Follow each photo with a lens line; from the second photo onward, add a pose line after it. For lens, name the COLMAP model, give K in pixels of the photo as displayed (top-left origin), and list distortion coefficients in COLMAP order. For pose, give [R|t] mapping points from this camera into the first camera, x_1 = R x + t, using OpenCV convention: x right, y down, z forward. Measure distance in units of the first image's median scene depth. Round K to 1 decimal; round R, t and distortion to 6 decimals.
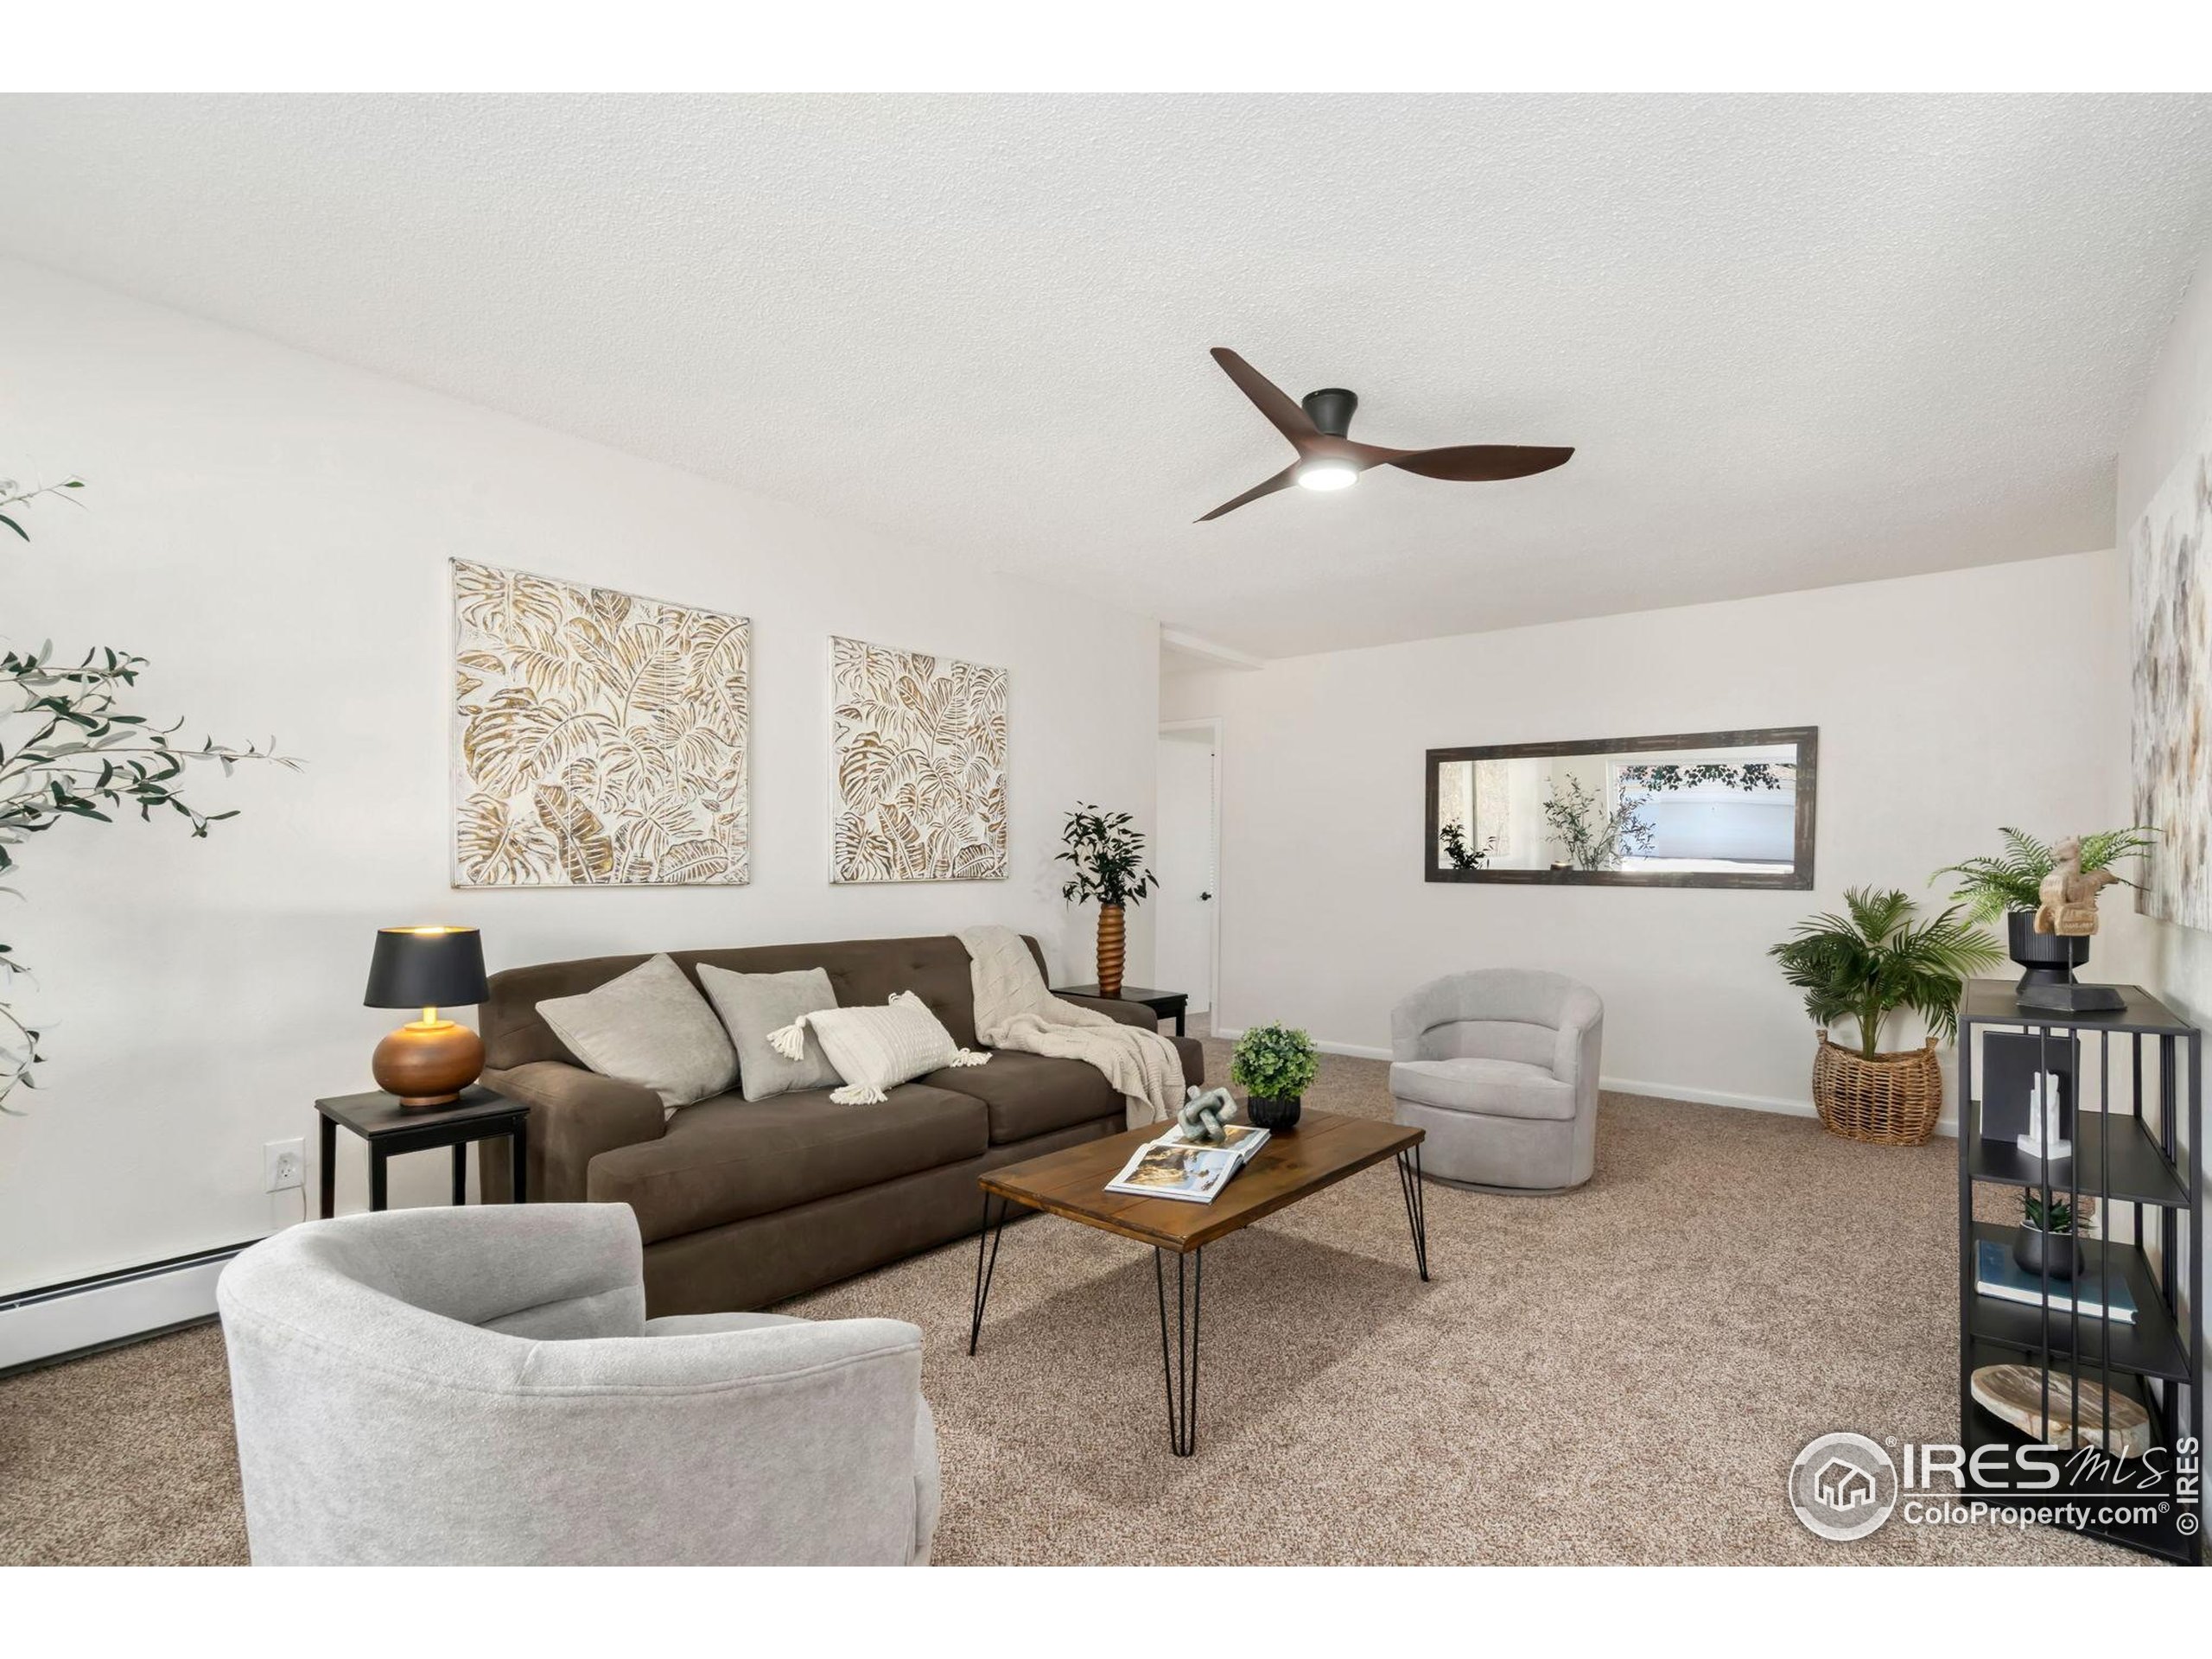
lens RADIAL K [[1022.0, 0, 1120.5], [0, 1022.0, 843.2], [0, 0, 1]] dist [0.002059, 0.000519]
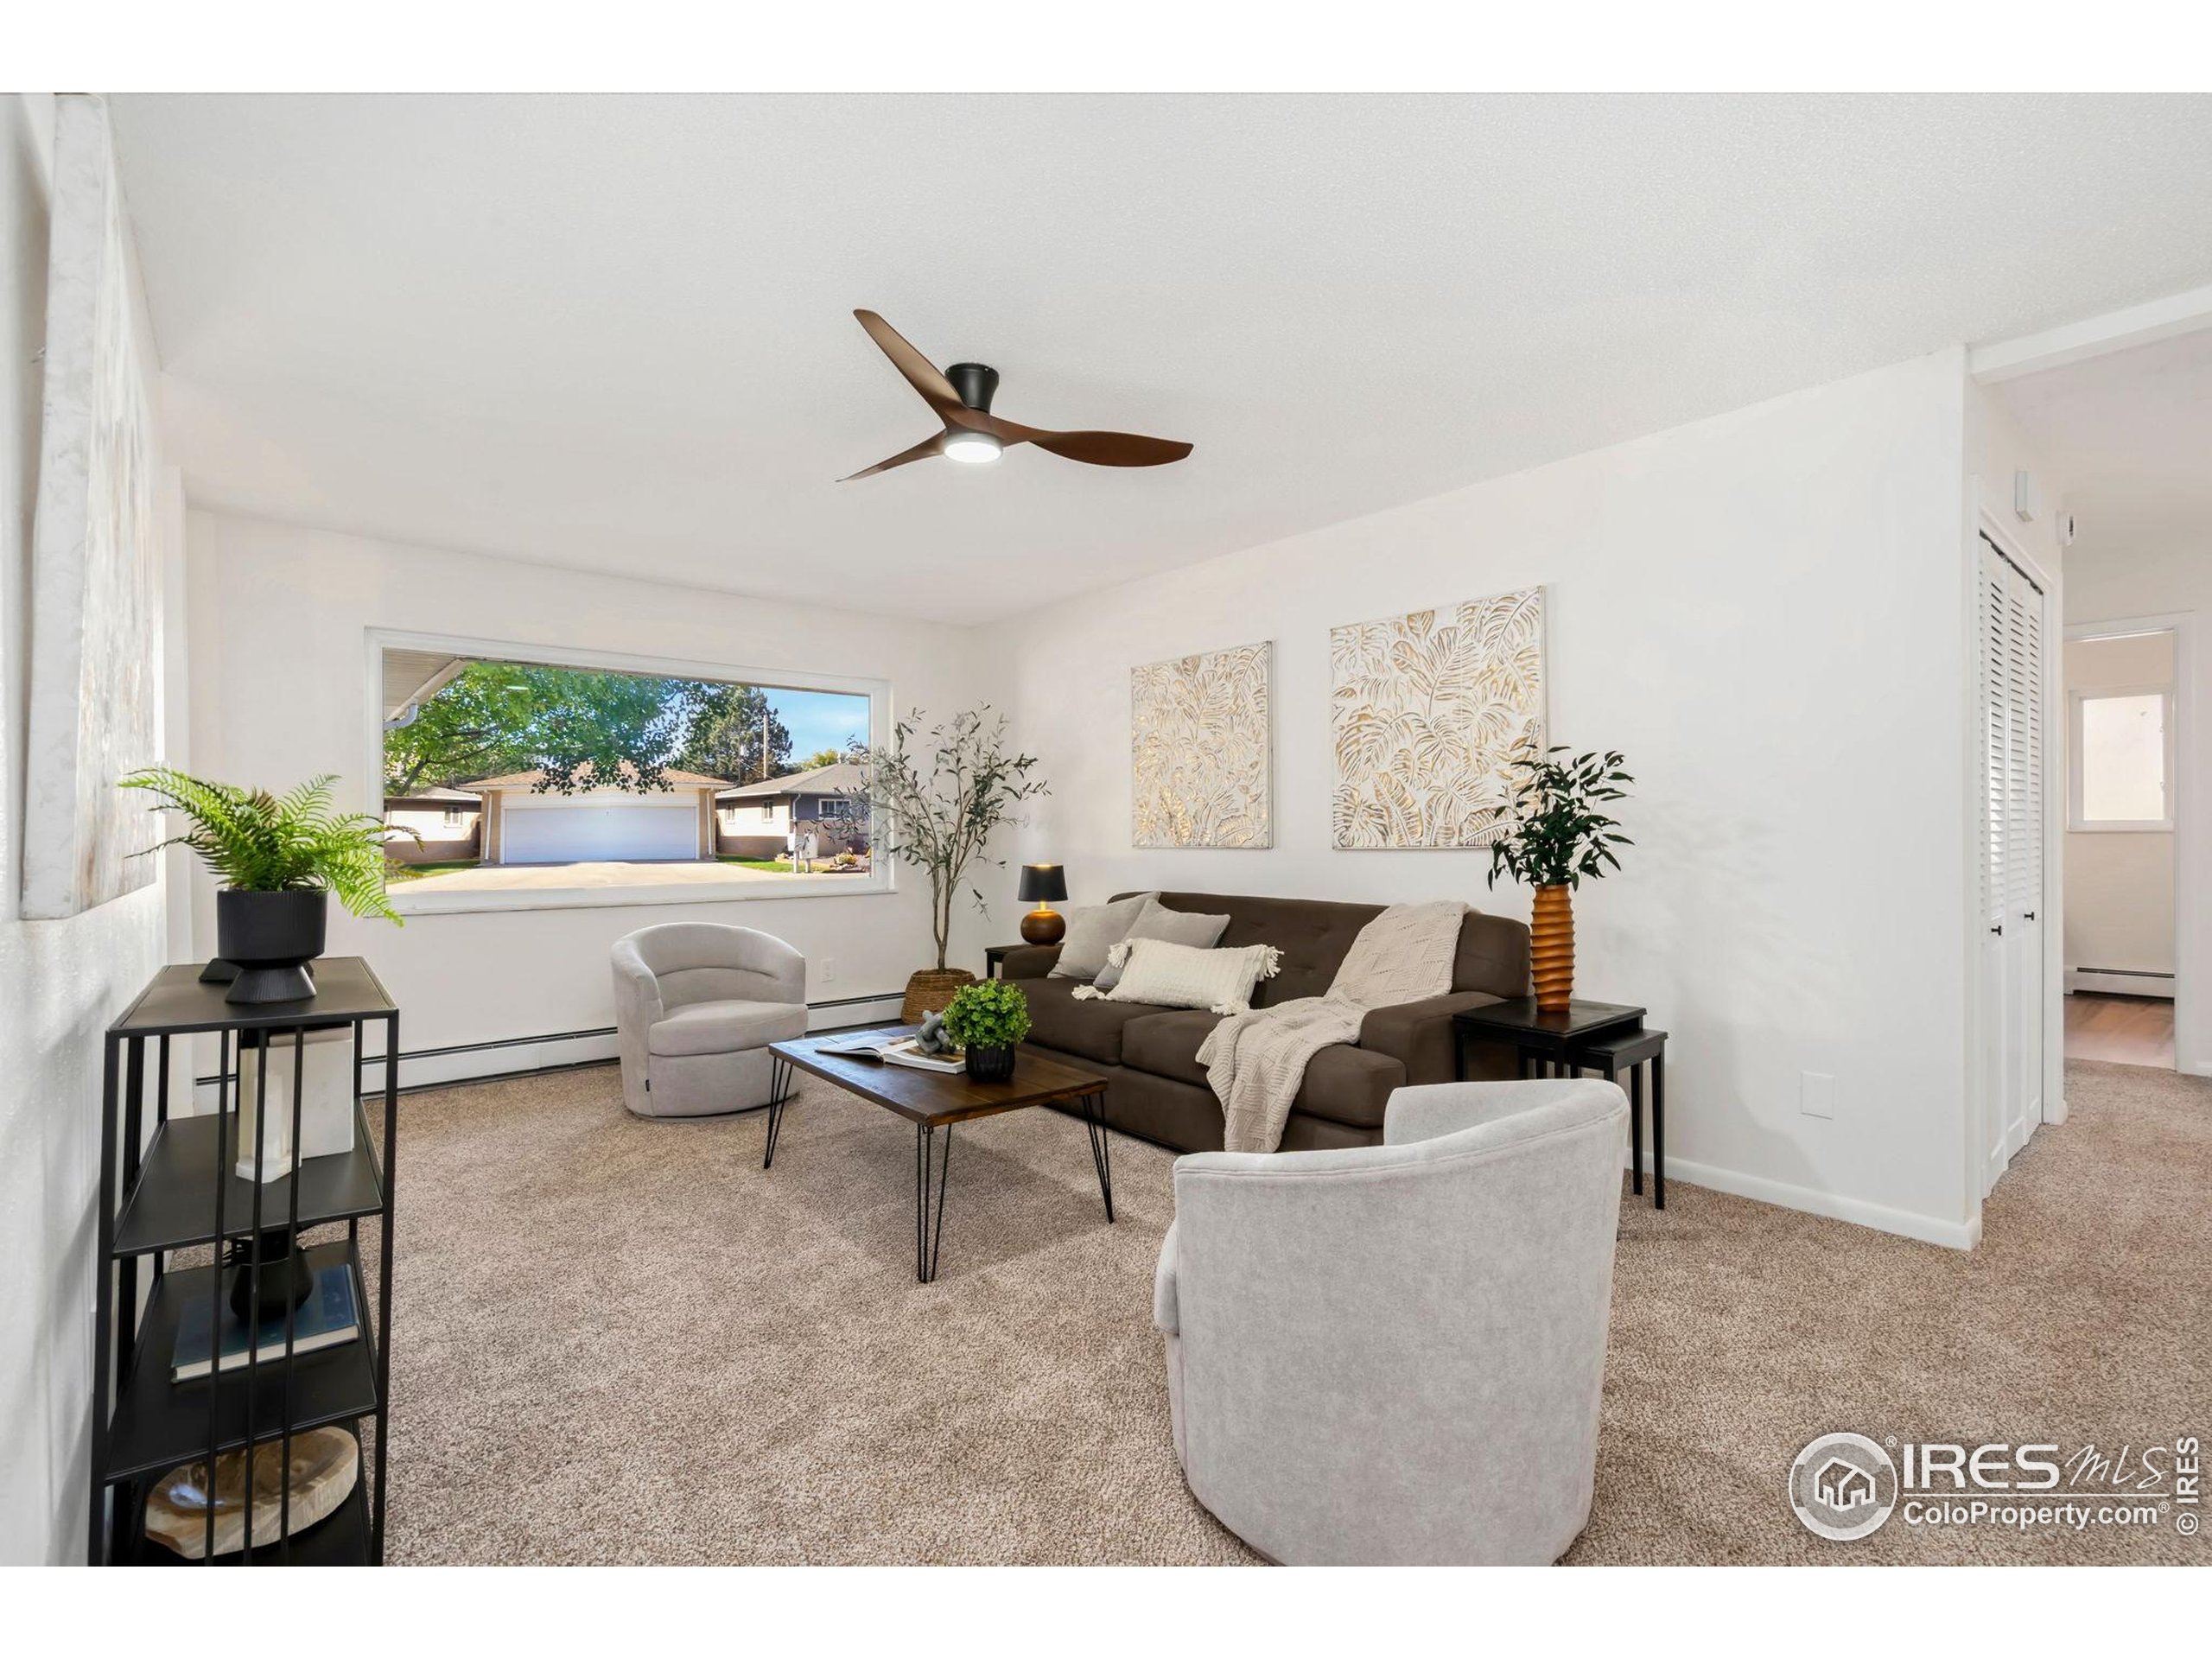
lens RADIAL K [[972.1, 0, 1106.0], [0, 972.1, 829.5], [0, 0, 1]] dist [0.000228, 0.000136]
pose [[-0.159548, -0.007171, -0.987164, 0.773809], [0.025614, 0.999607, -0.011402, 0.022632], [0.986858, -0.027105, -0.159301, 0.878743]]
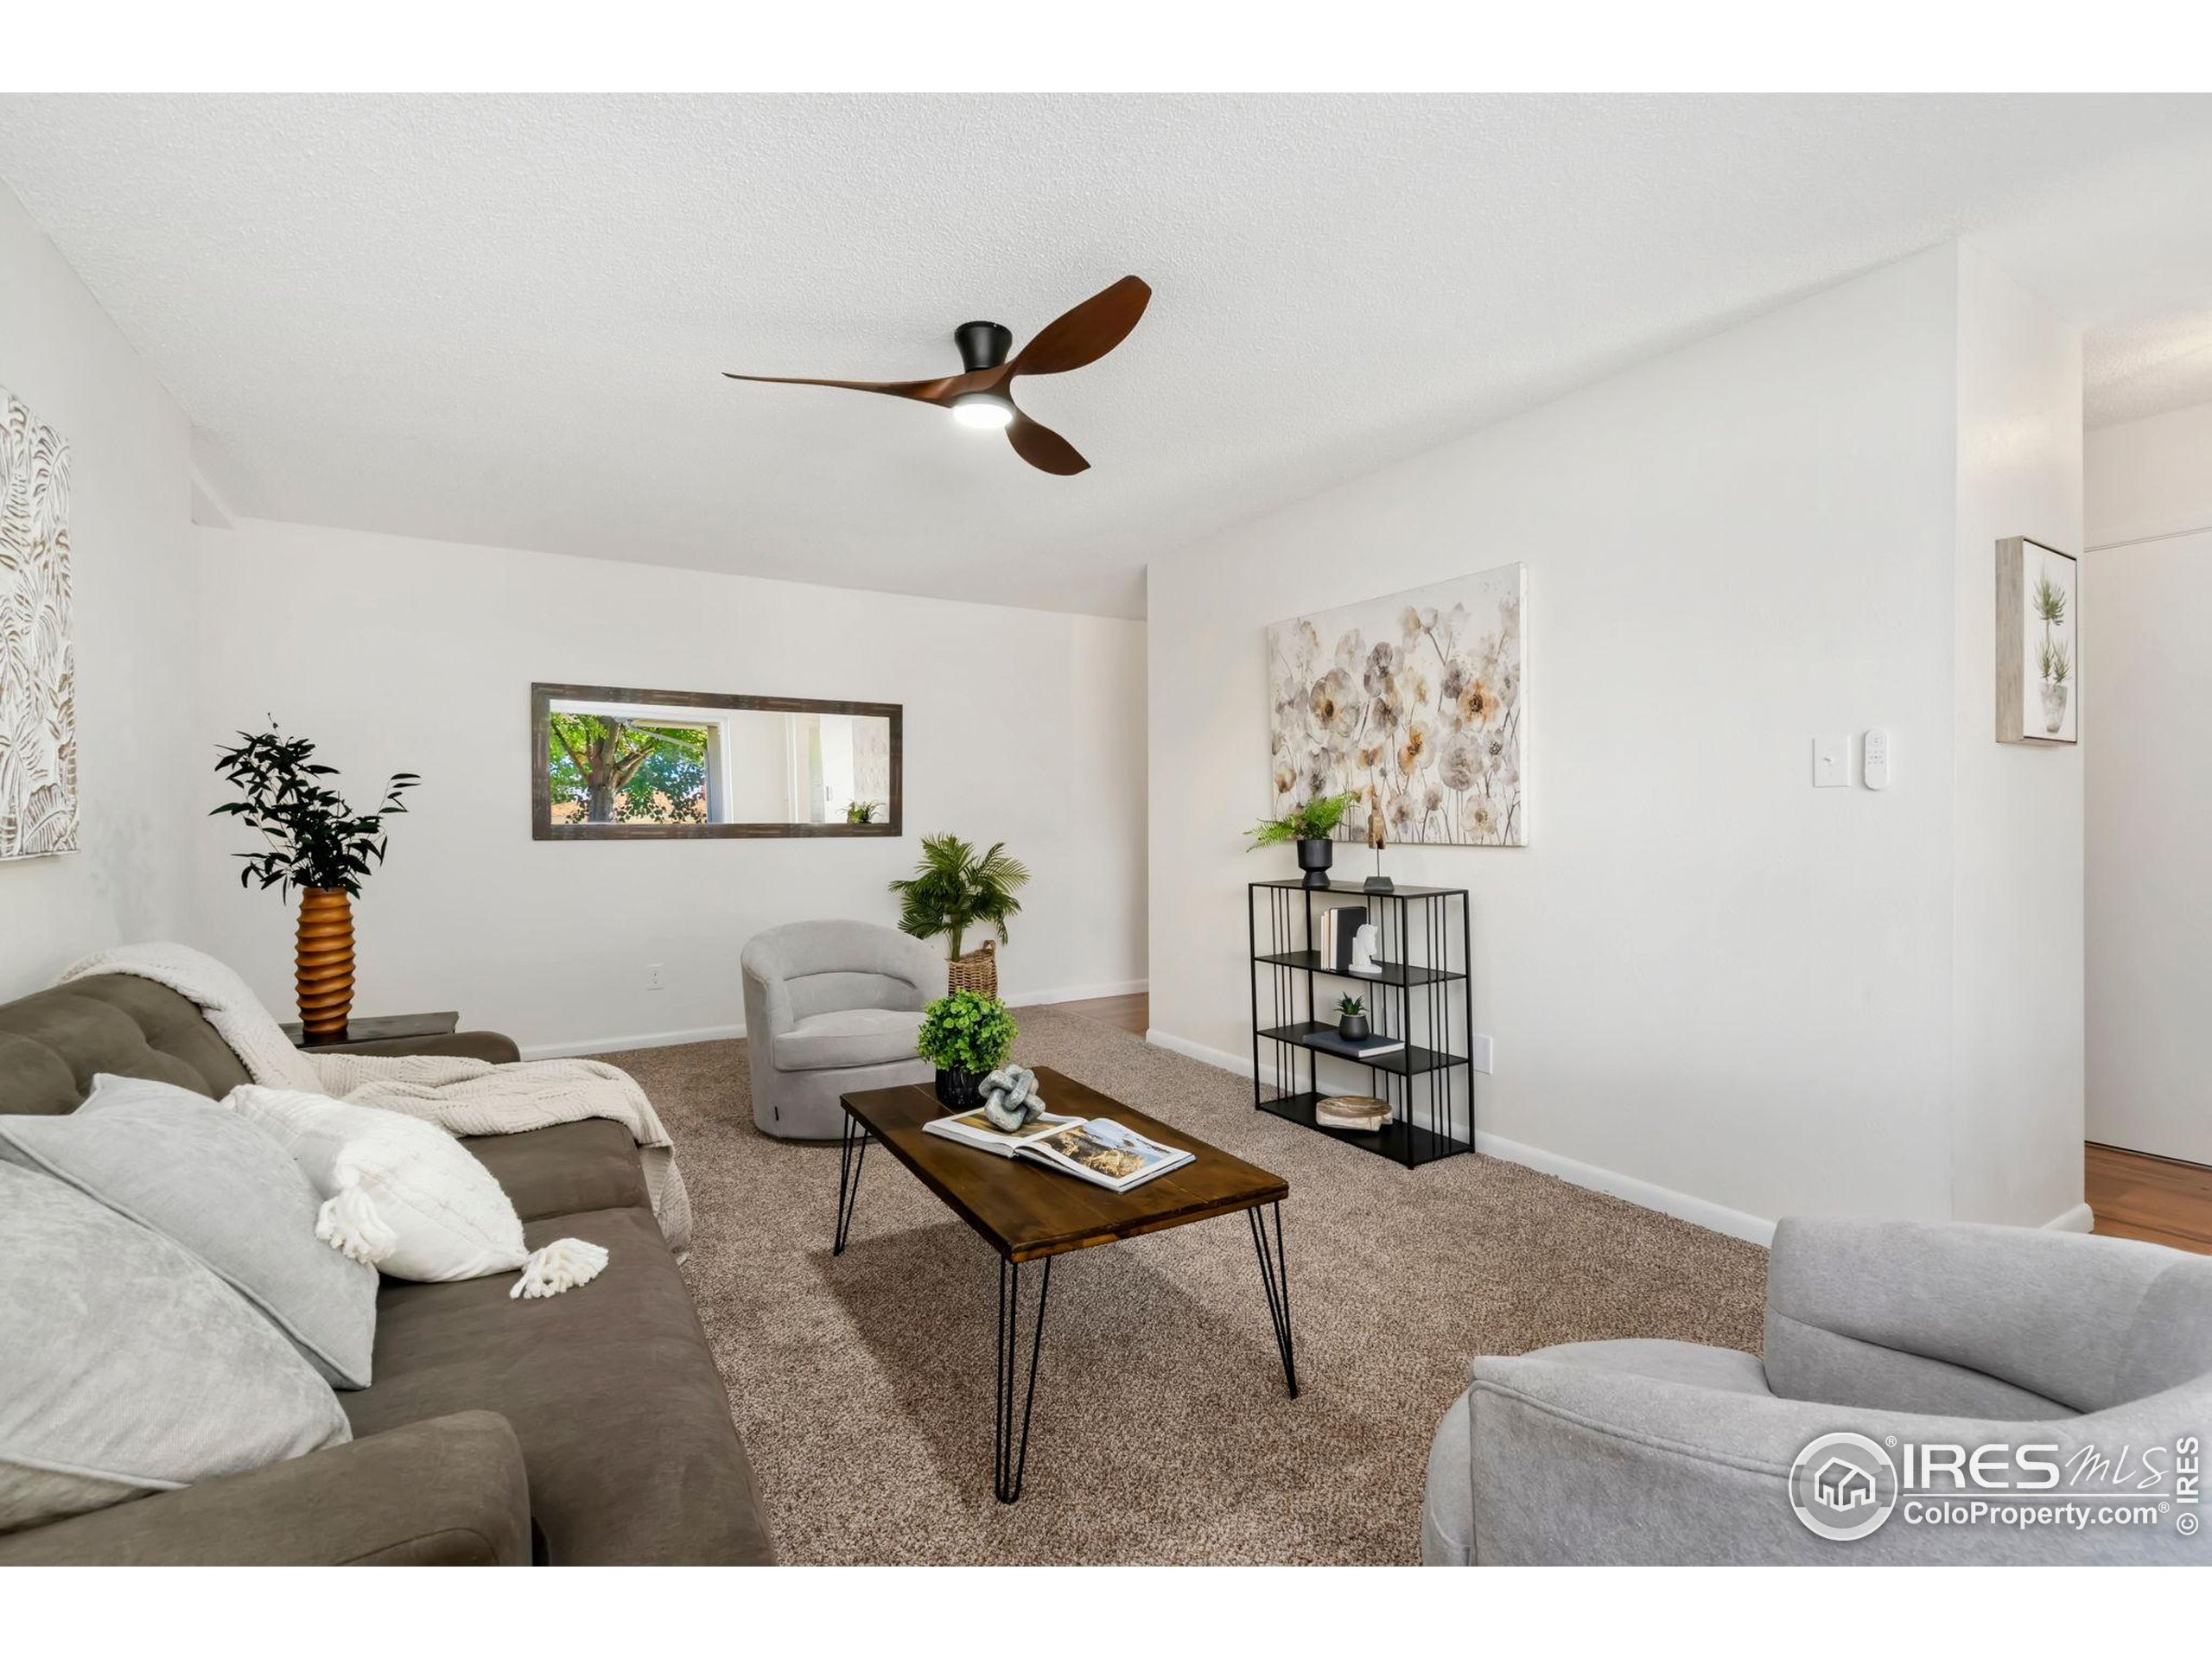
lens RADIAL K [[1014.6, 0, 1102.9], [0, 1014.6, 791.6], [0, 0, 1]] dist [-0.000300, -0.000053]
pose [[0.349005, 0.015650, 0.936990, -0.452630], [-0.008585, 0.999872, -0.013503, 0.007260], [-0.937082, -0.003332, 0.349094, 0.393060]]
